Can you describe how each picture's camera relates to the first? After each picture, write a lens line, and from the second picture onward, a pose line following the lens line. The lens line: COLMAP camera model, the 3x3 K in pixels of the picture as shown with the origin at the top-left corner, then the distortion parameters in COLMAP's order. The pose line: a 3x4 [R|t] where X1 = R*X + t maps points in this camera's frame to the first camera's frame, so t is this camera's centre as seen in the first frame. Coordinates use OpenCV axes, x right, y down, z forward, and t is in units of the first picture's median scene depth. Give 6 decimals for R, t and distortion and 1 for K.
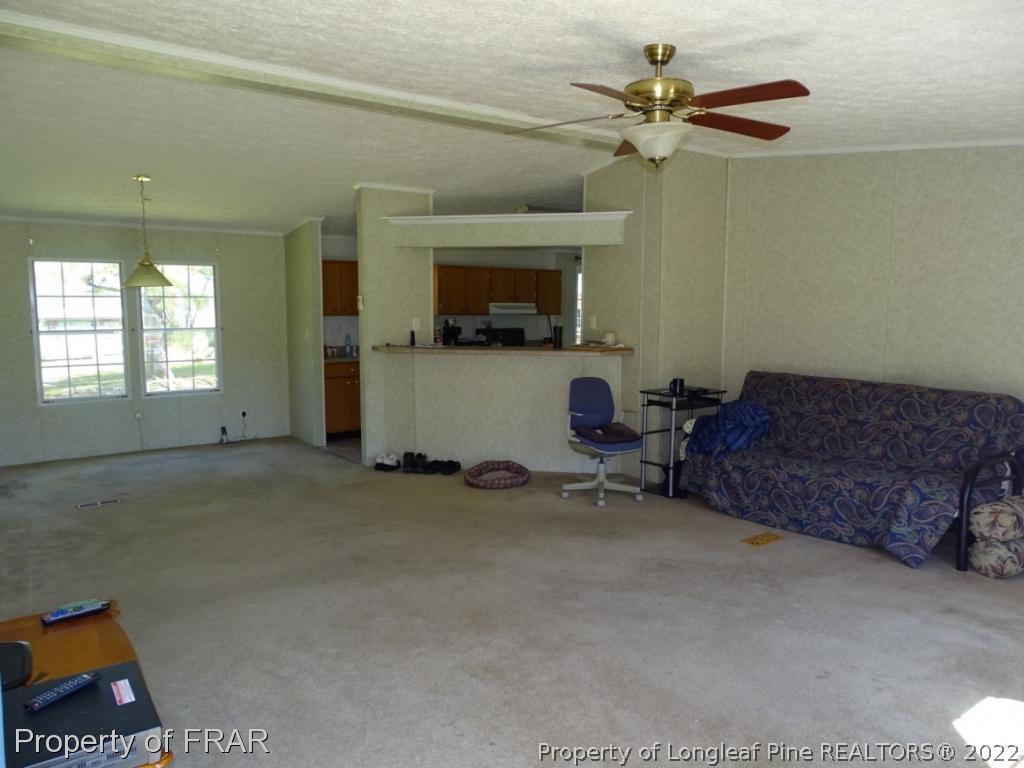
lens RADIAL K [[736.4, 0, 512.4], [0, 736.4, 382.9], [0, 0, 1]] dist [-0.008821, 0.008750]
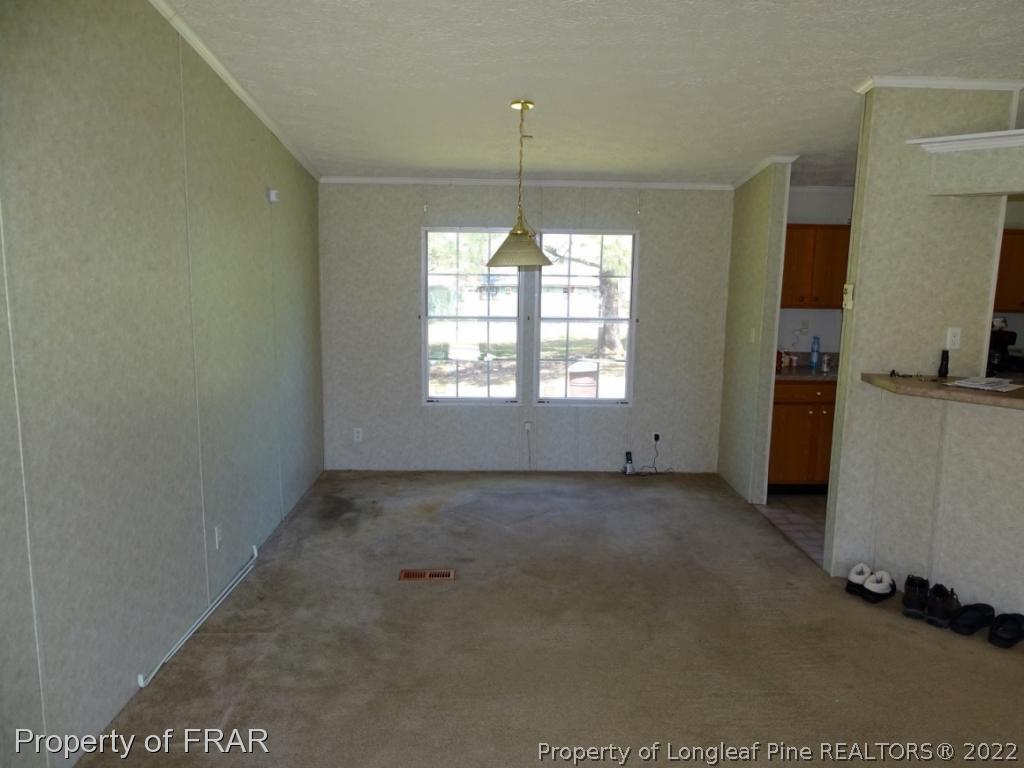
lens RADIAL K [[736.4, 0, 511.0], [0, 736.4, 379.3], [0, 0, 1]] dist [-0.008821, 0.008750]
pose [[0.822919, 0.096514, -0.559901, -0.090940], [-0.075098, 0.995297, 0.061191, -0.056654], [0.563173, -0.008308, 0.826297, 0.357682]]
